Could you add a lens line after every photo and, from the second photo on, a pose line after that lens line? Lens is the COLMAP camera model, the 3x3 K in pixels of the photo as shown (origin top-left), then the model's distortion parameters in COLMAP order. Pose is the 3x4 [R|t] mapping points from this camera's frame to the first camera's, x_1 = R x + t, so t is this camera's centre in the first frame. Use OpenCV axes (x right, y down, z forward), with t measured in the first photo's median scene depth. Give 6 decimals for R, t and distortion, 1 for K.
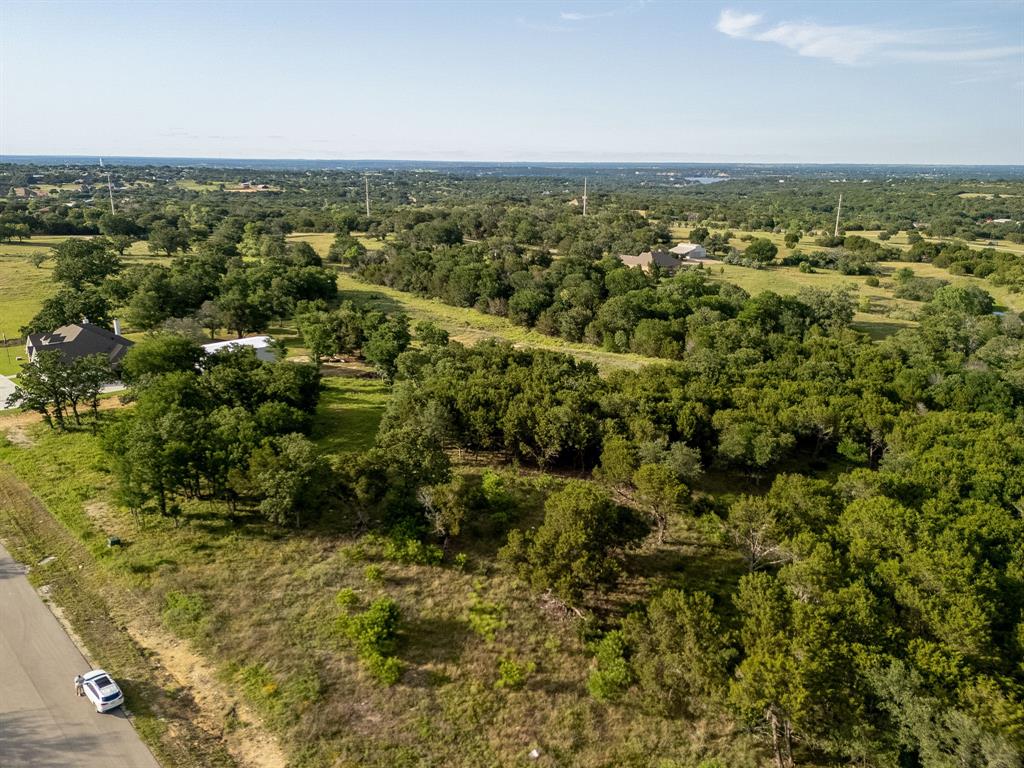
lens RADIAL K [[756.6, 0, 510.4], [0, 756.6, 386.1], [0, 0, 1]] dist [0.070179, -0.069860]
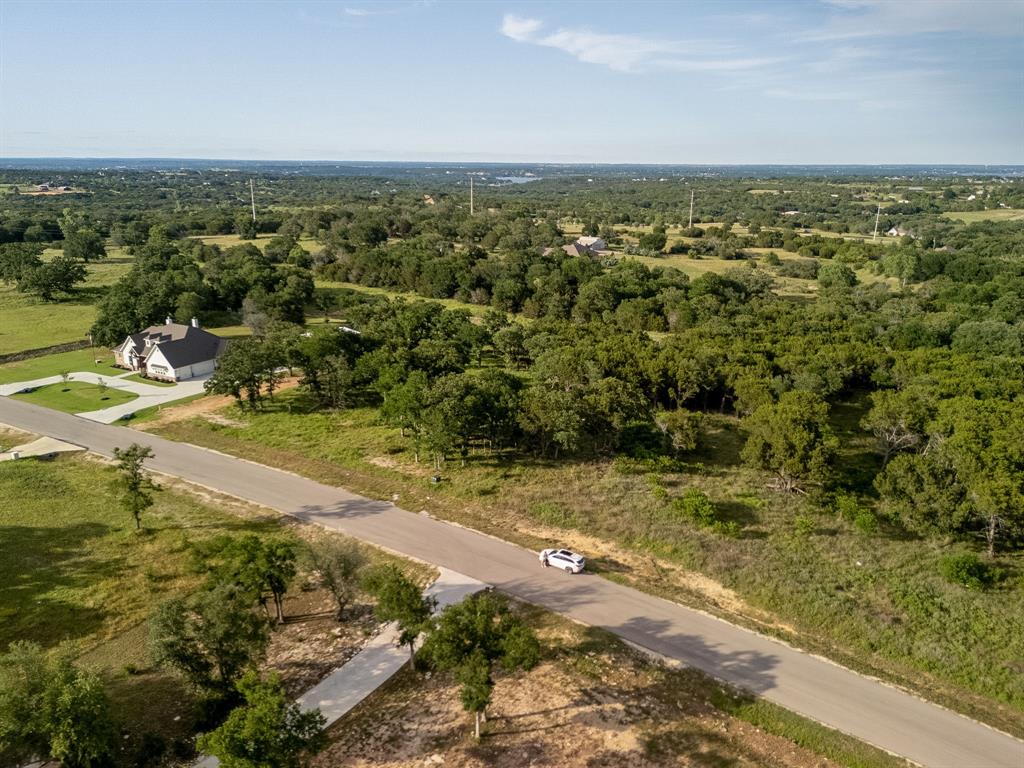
lens RADIAL K [[756.6, 0, 507.1], [0, 756.6, 383.3], [0, 0, 1]] dist [0.070179, -0.069860]
pose [[0.969793, -0.070712, 0.233455, -0.267128], [0.071335, 0.997436, 0.005783, 0.019651], [-0.233265, 0.011045, 0.972351, -0.083911]]
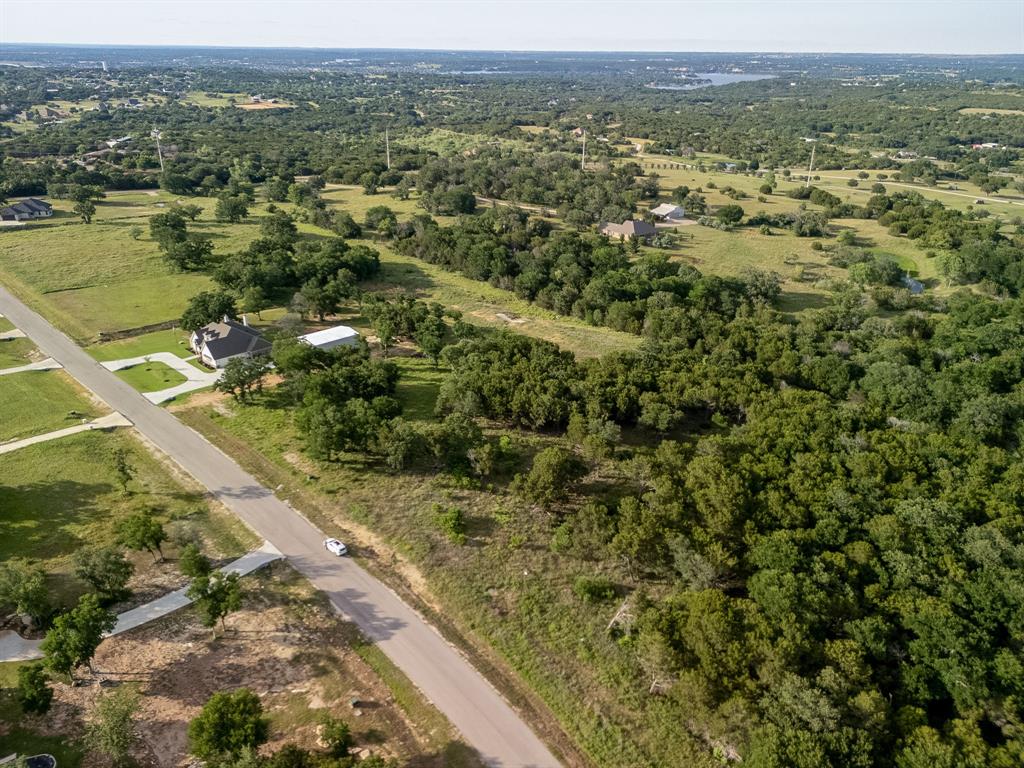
lens RADIAL K [[756.6, 0, 505.0], [0, 756.6, 389.8], [0, 0, 1]] dist [0.070179, -0.069860]
pose [[0.999884, 0.001378, -0.015149, 0.000784], [0.000660, 0.991021, 0.133703, -0.106184], [0.015197, -0.133697, 0.990906, -0.337925]]
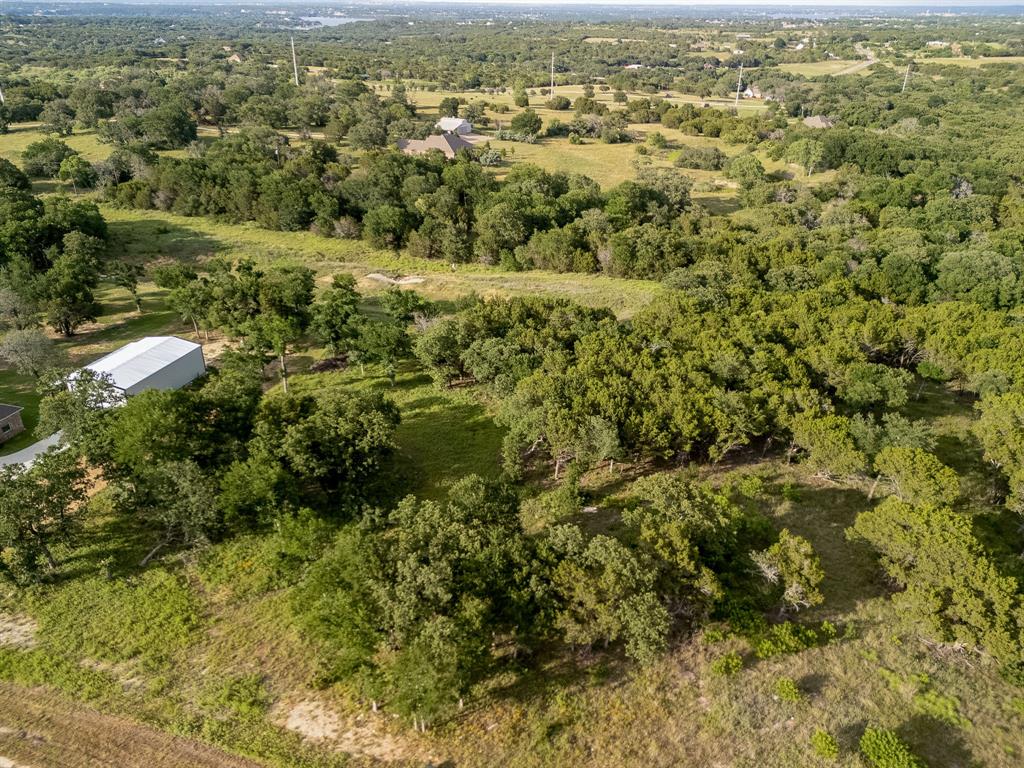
lens RADIAL K [[756.6, 0, 511.5], [0, 756.6, 380.7], [0, 0, 1]] dist [0.070179, -0.069860]
pose [[0.887802, -0.205495, 0.411800, -0.258007], [0.129153, 0.970068, 0.205639, -0.099281], [-0.441732, -0.129382, 0.887769, 0.168655]]
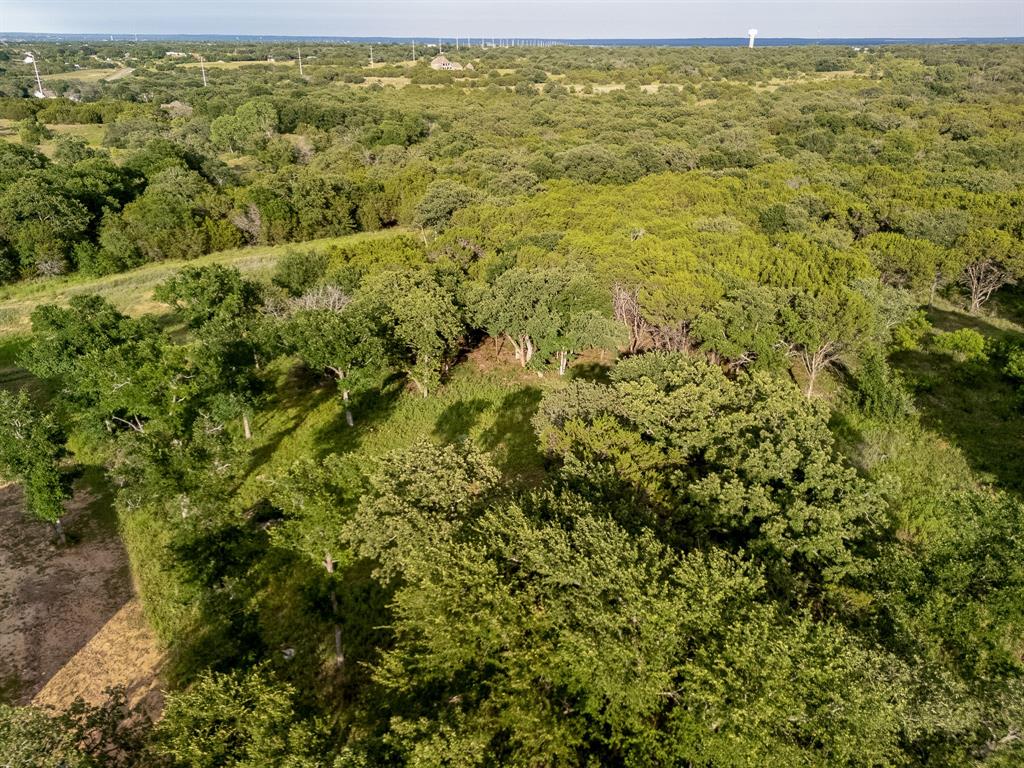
lens RADIAL K [[756.6, 0, 518.2], [0, 756.6, 384.2], [0, 0, 1]] dist [0.070179, -0.069860]
pose [[0.180724, -0.412356, 0.892918, -0.338440], [0.269759, 0.893833, 0.358180, -0.089761], [-0.945817, 0.176141, 0.272773, 0.547622]]
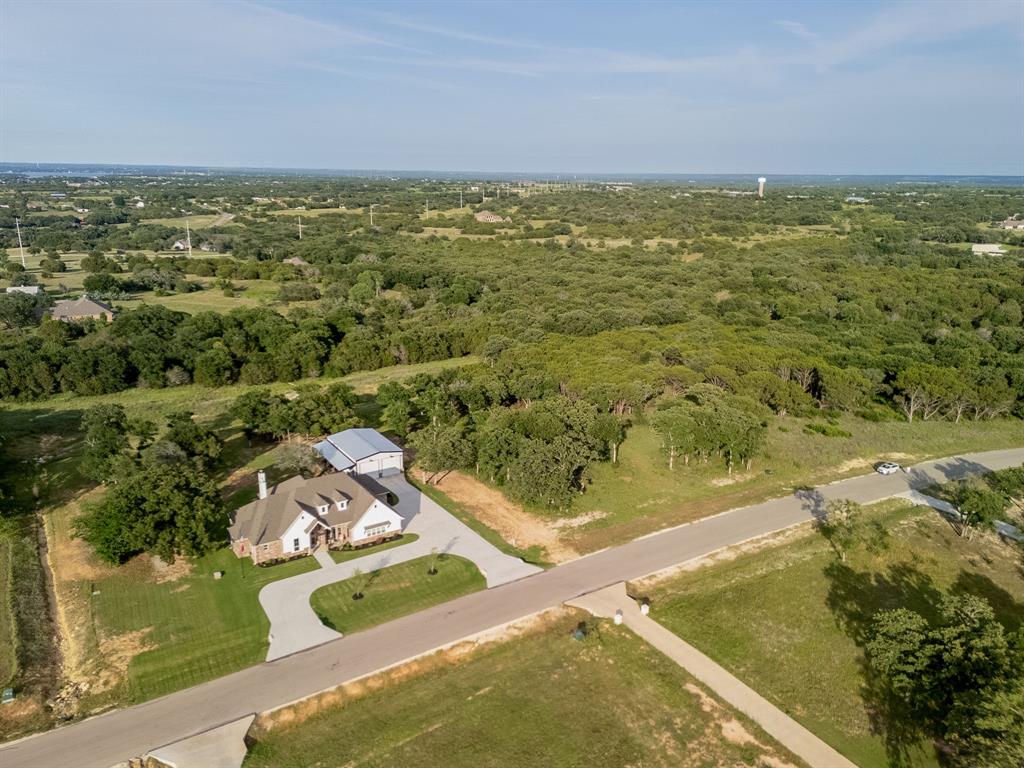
lens RADIAL K [[756.6, 0, 510.4], [0, 756.6, 380.9], [0, 0, 1]] dist [0.070179, -0.069860]
pose [[0.234666, -0.265299, 0.935173, -0.874753], [0.262806, 0.943526, 0.201722, -0.198384], [-0.935877, 0.198432, 0.291136, 0.385917]]
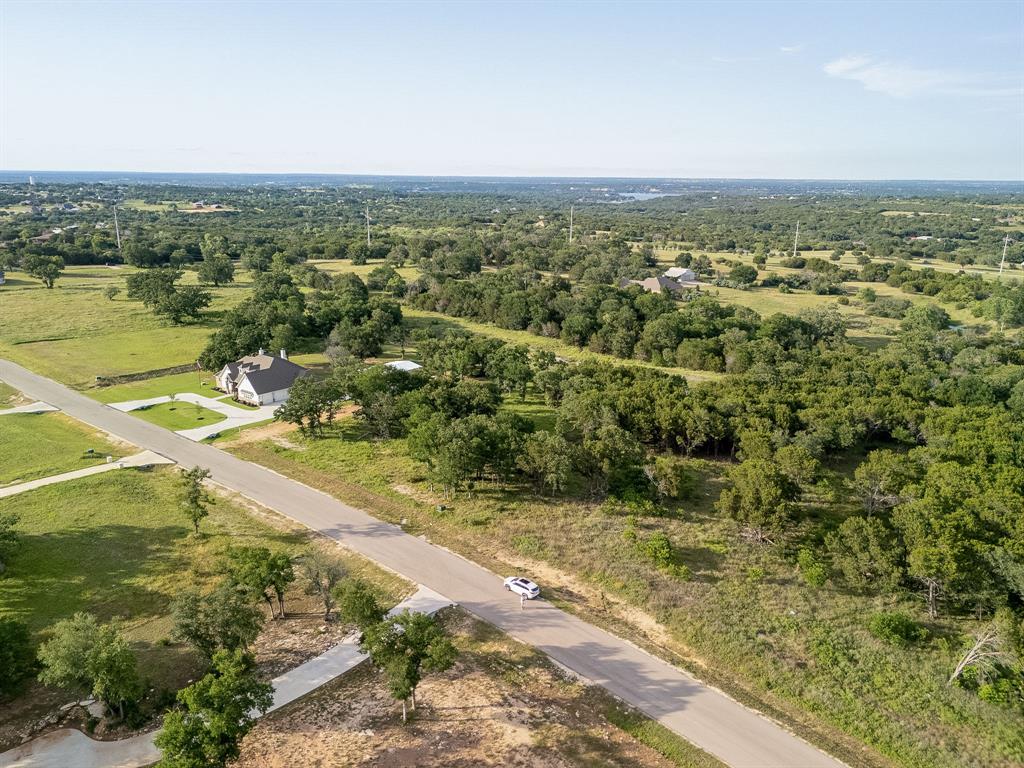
lens RADIAL K [[756.6, 0, 505.8], [0, 756.6, 389.9], [0, 0, 1]] dist [0.070179, -0.069860]
pose [[0.996507, -0.023843, 0.080034, -0.198612], [0.024800, 0.999632, -0.010976, -0.000637], [-0.079743, 0.012922, 0.996732, -0.172724]]
